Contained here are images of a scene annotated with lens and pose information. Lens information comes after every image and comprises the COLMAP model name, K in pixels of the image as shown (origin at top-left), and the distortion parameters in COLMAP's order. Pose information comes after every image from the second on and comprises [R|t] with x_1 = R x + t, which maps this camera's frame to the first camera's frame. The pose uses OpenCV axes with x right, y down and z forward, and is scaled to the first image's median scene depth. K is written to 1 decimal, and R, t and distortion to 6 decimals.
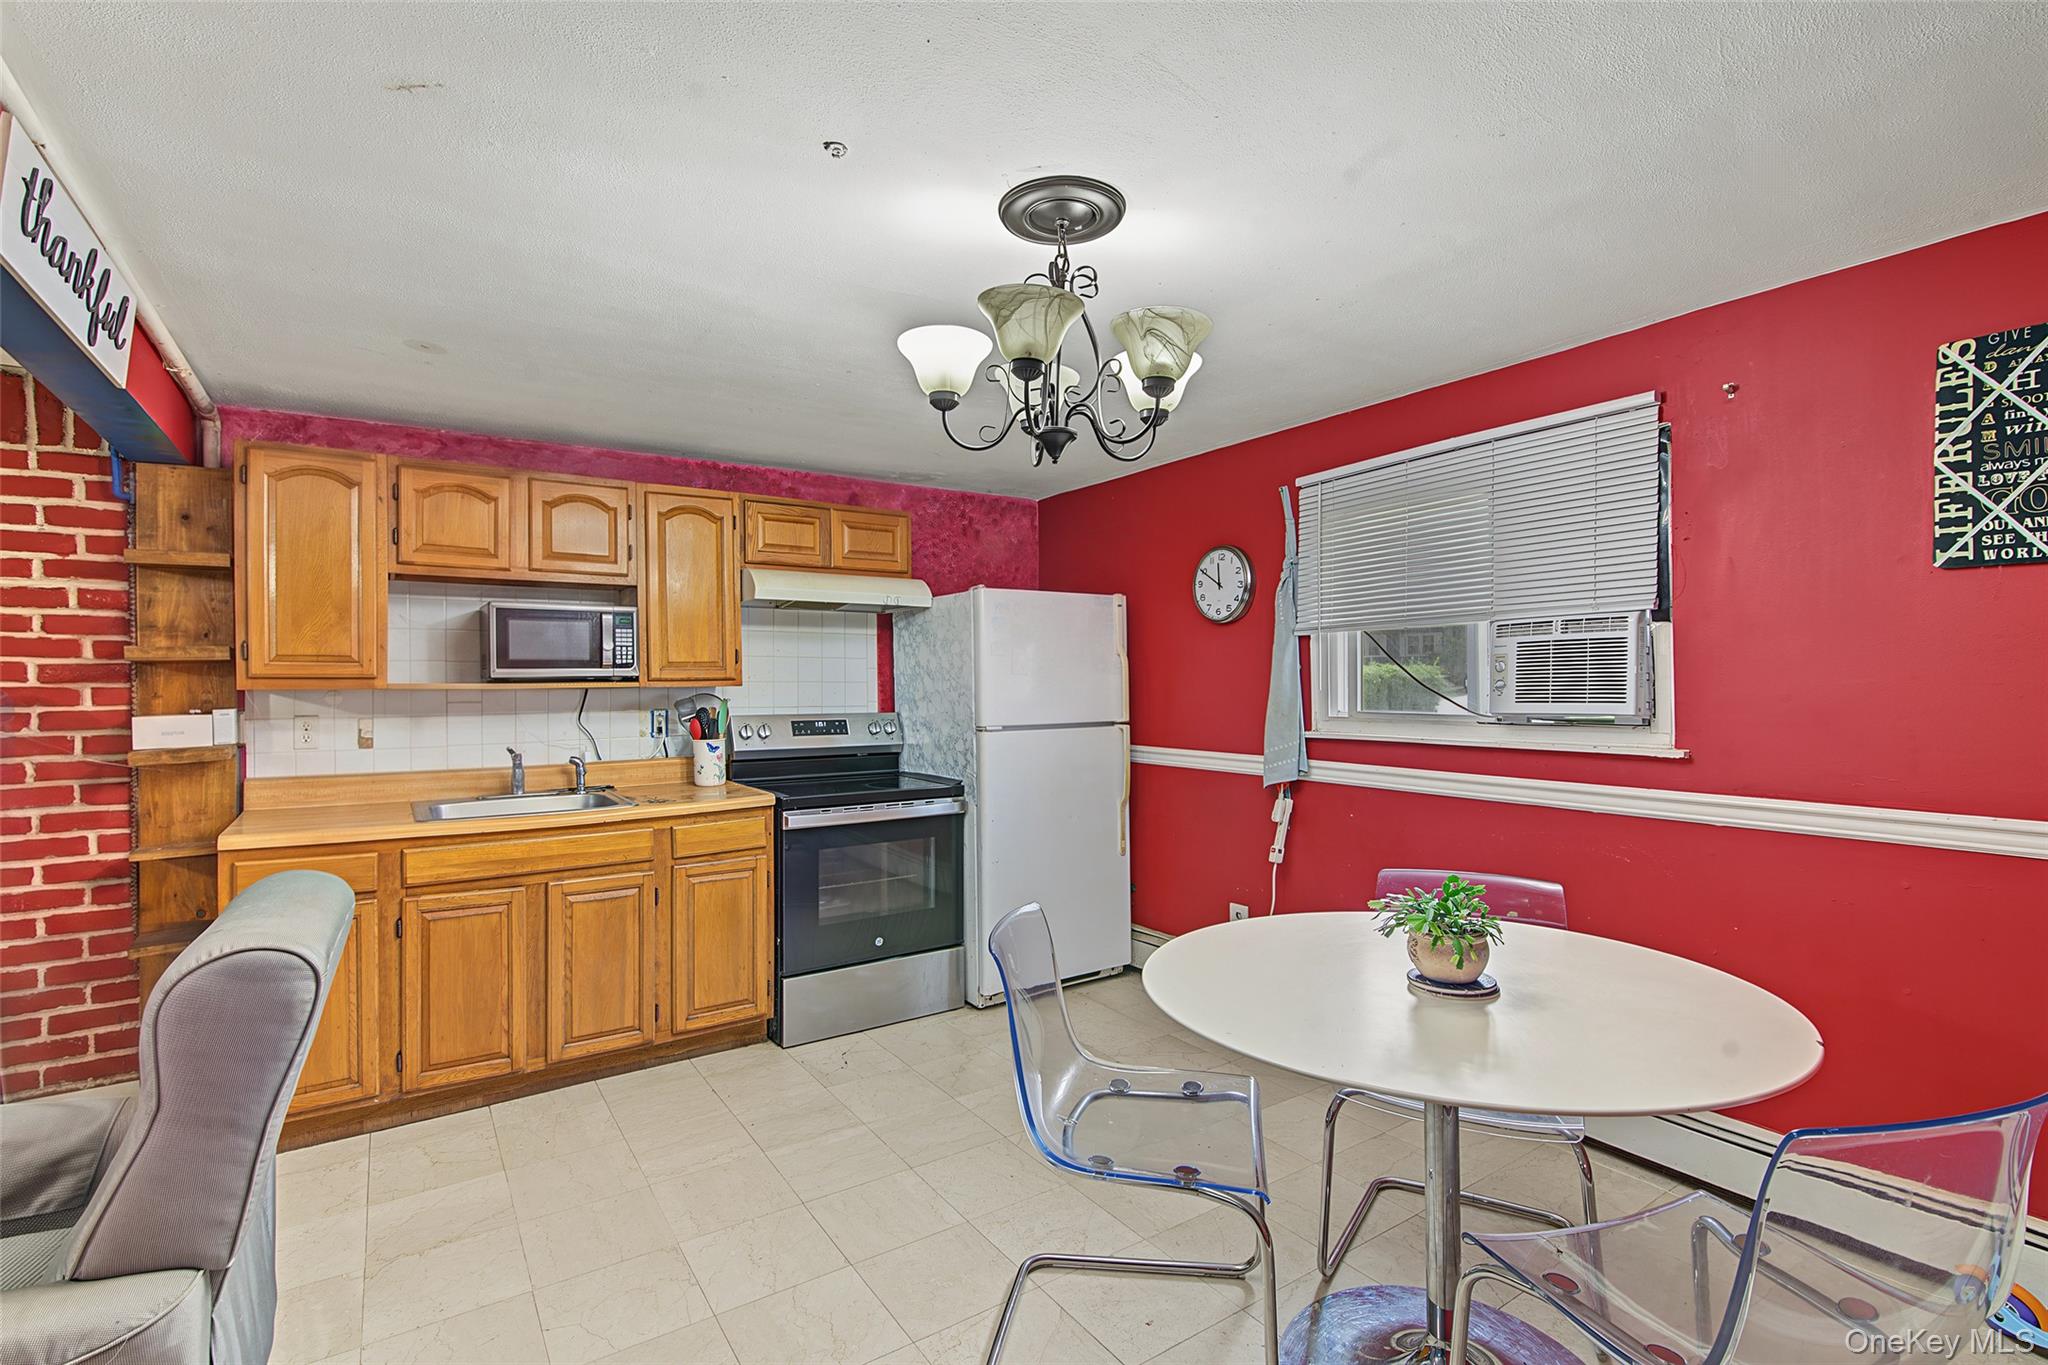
lens RADIAL K [[961.6, 0, 1031.7], [0, 961.6, 685.8], [0, 0, 1]] dist [-0.004337, 0.001668]
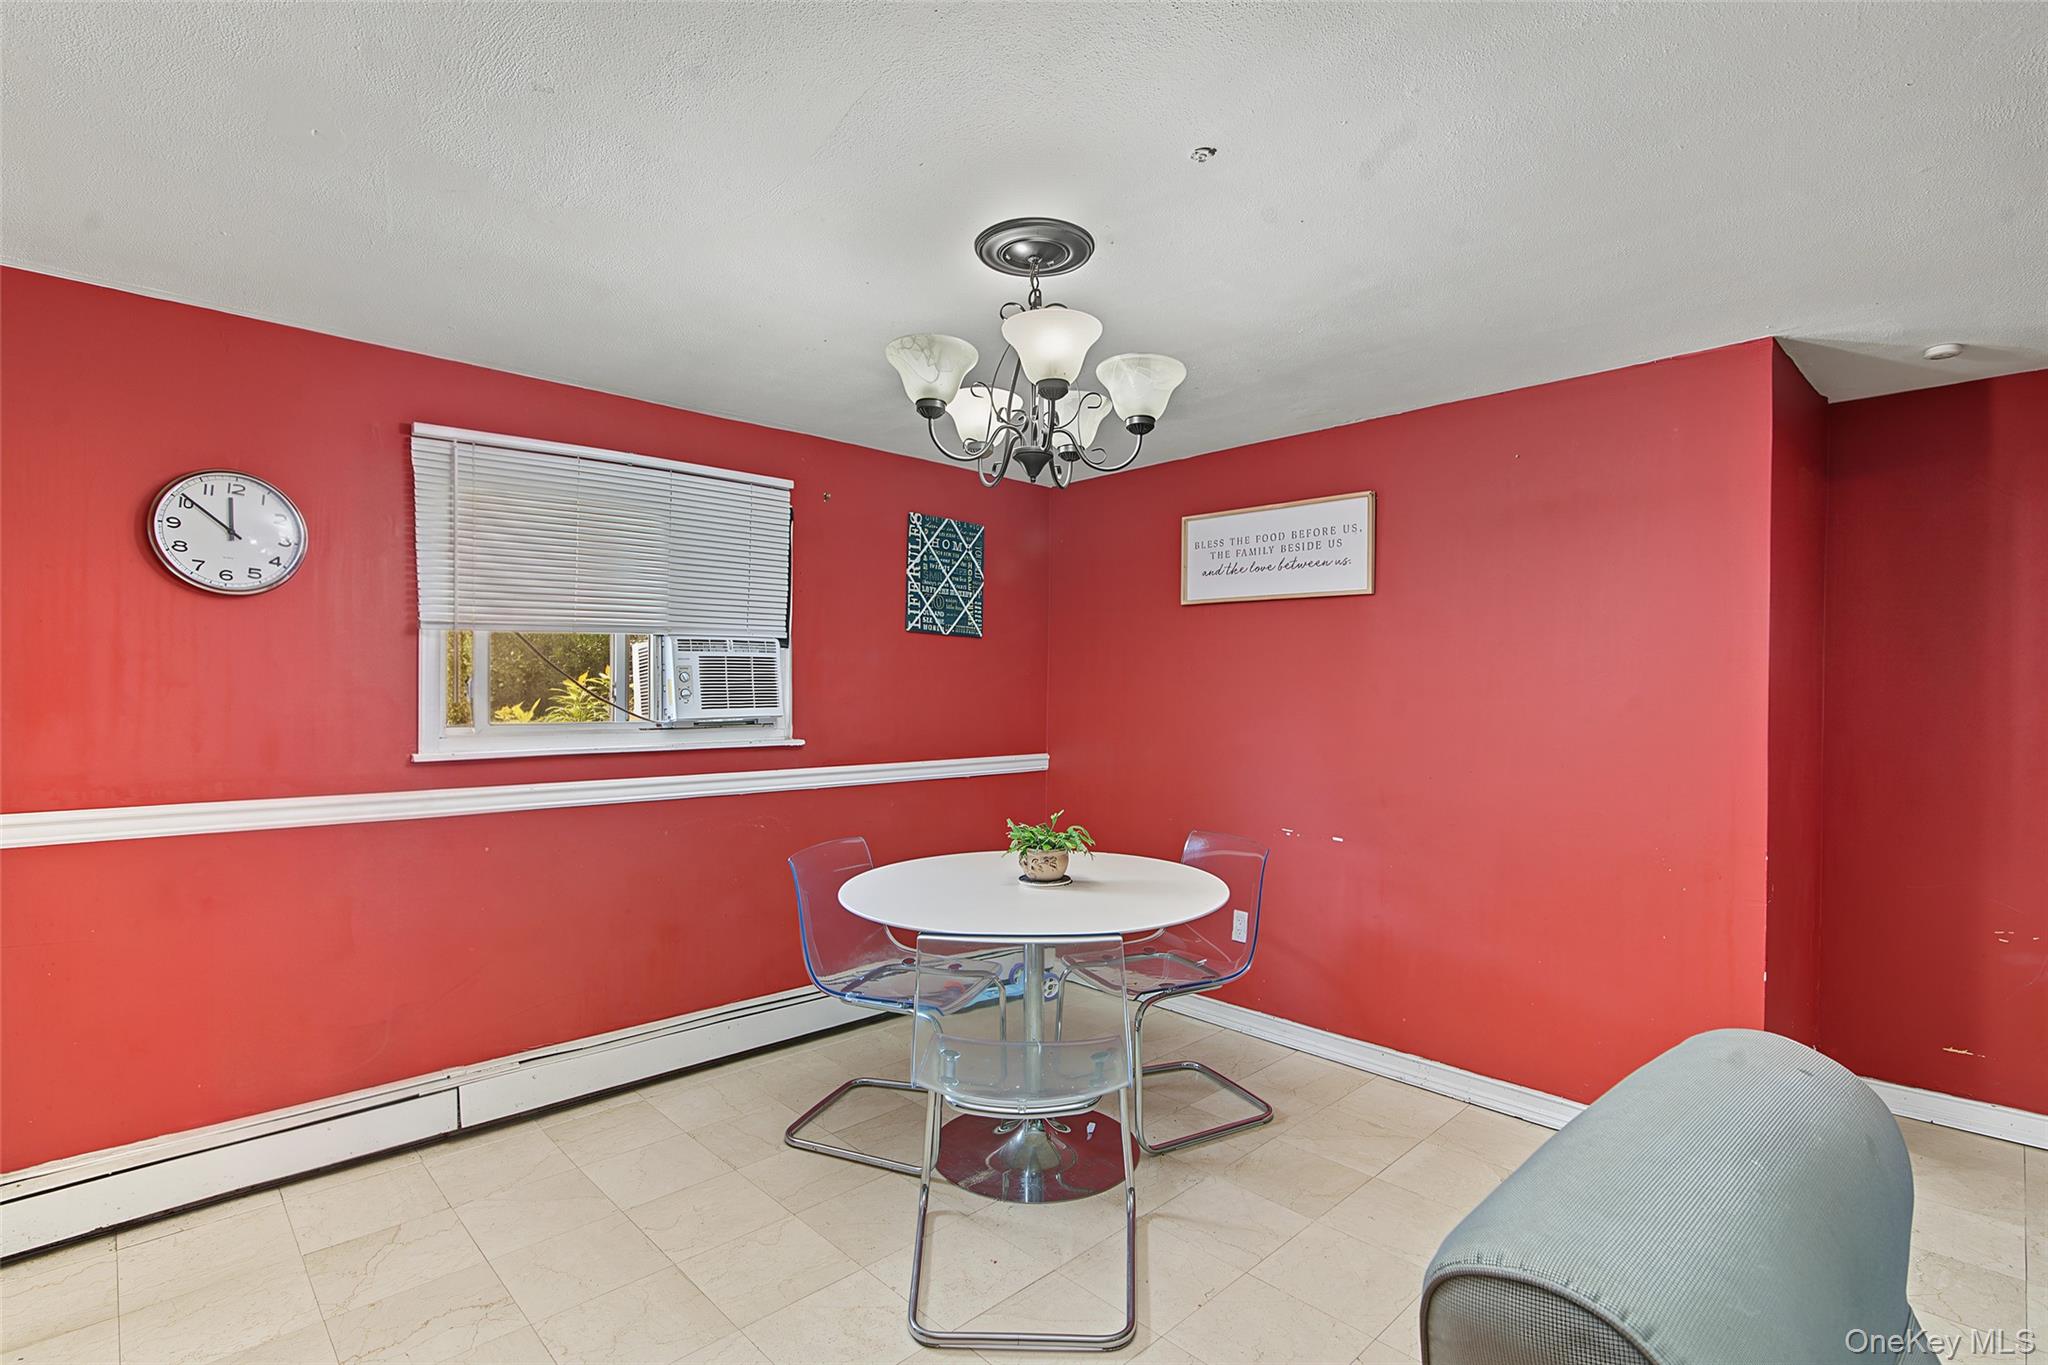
lens RADIAL K [[961.6, 0, 1012.5], [0, 961.6, 702.1], [0, 0, 1]] dist [-0.004337, 0.001668]
pose [[-0.149488, -0.005877, 0.988746, -0.688140], [0.000902, 0.999981, 0.006080, 0.002970], [-0.988763, 0.001801, -0.149480, 0.797558]]
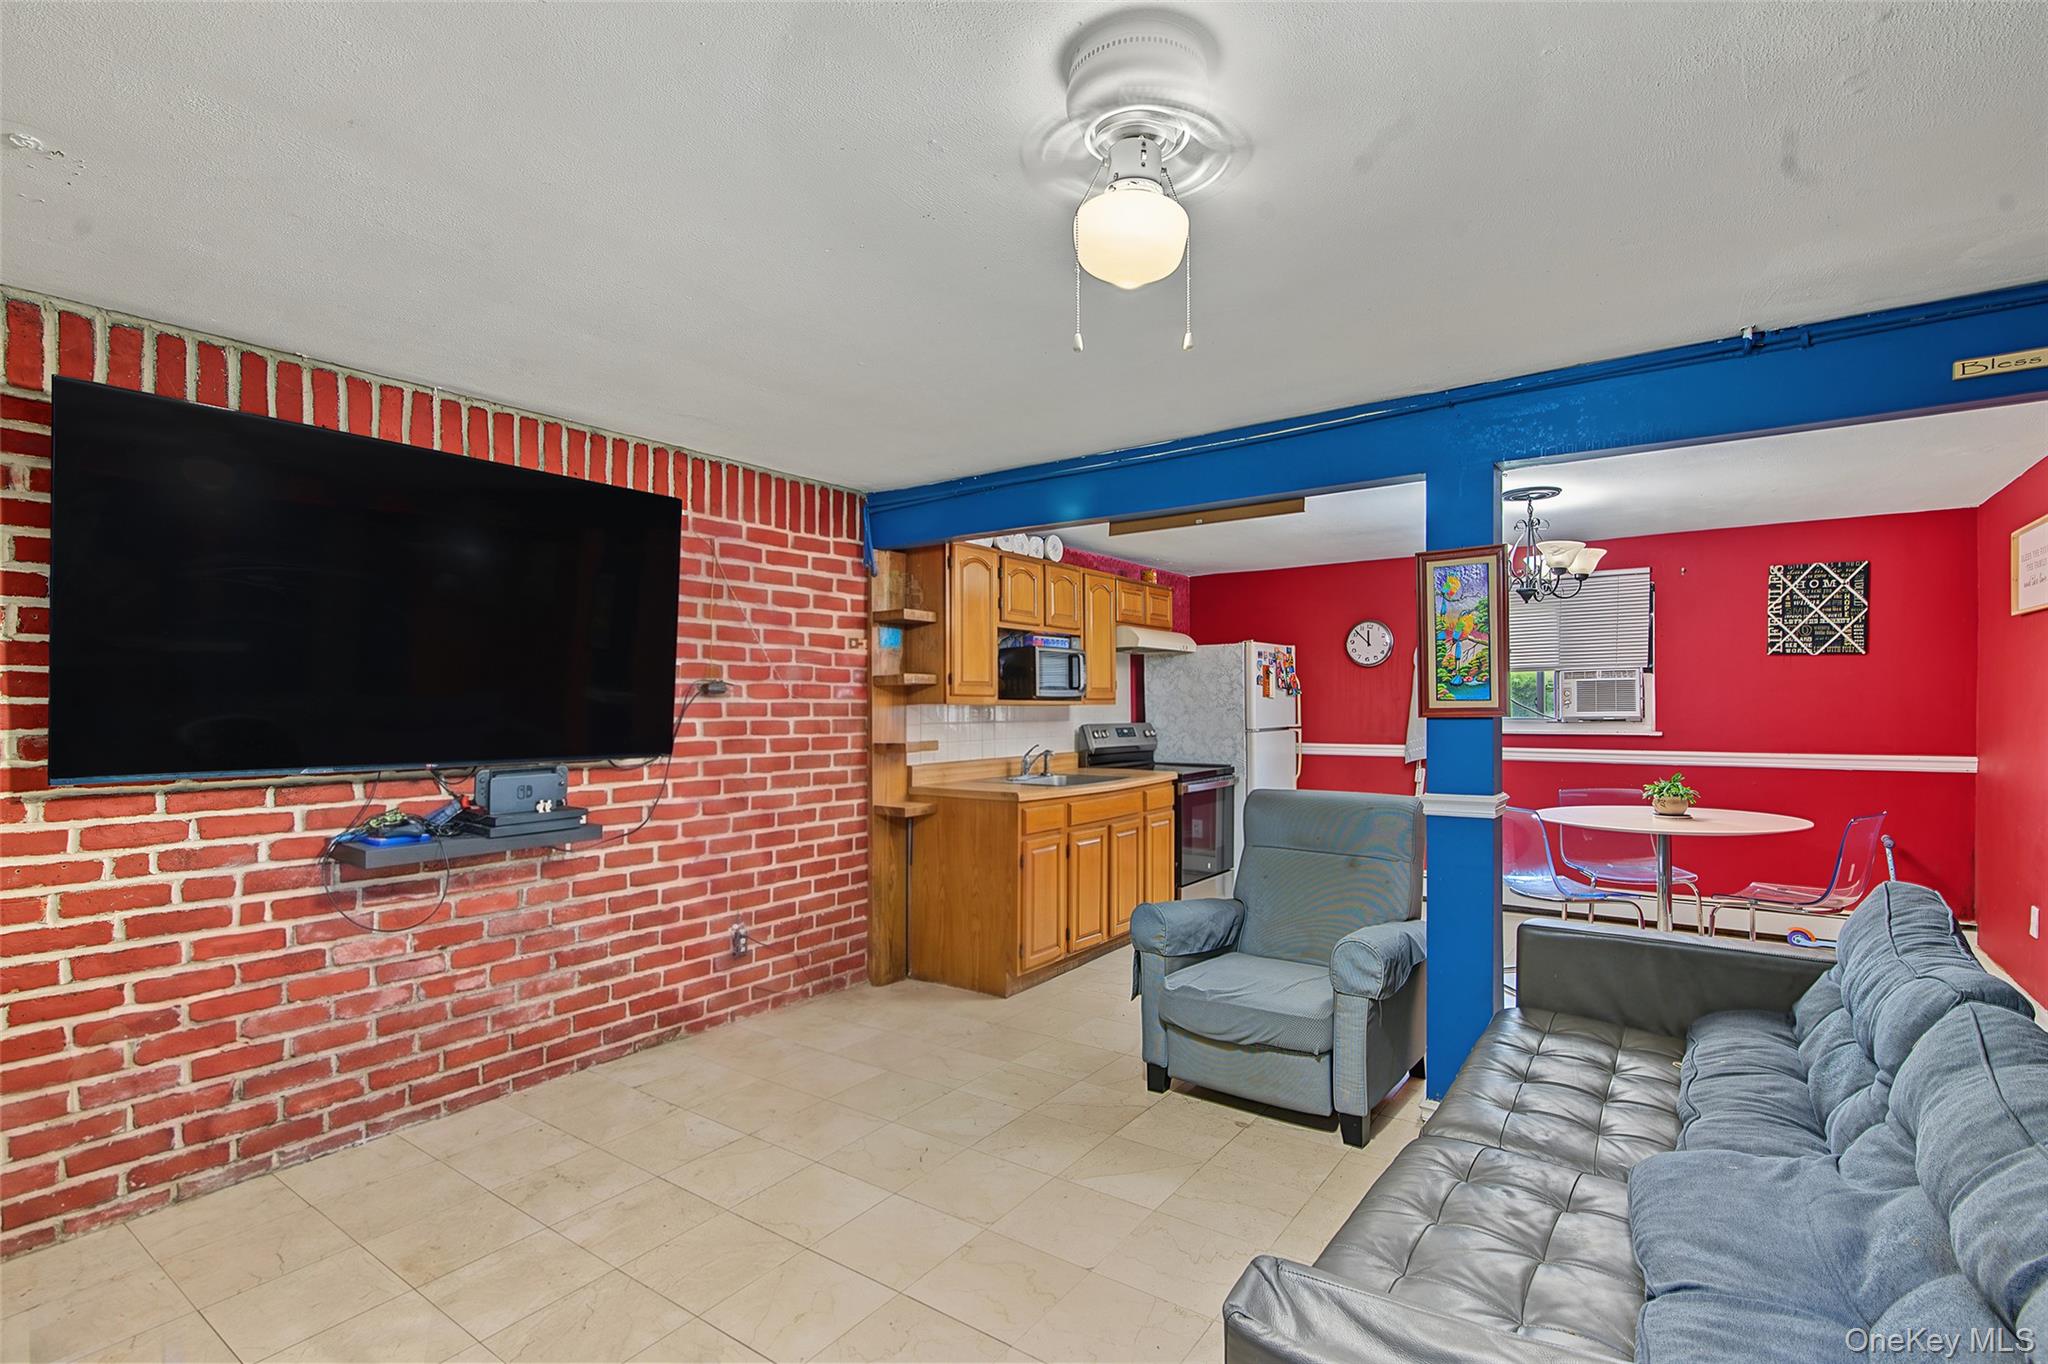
lens RADIAL K [[961.6, 0, 1046.6], [0, 961.6, 713.8], [0, 0, 1]] dist [-0.004337, 0.001668]
pose [[0.935873, -0.001915, 0.352333, -1.244082], [0.000568, 0.999992, 0.003926, 0.013700], [-0.352338, -0.003474, 0.935866, -0.494260]]
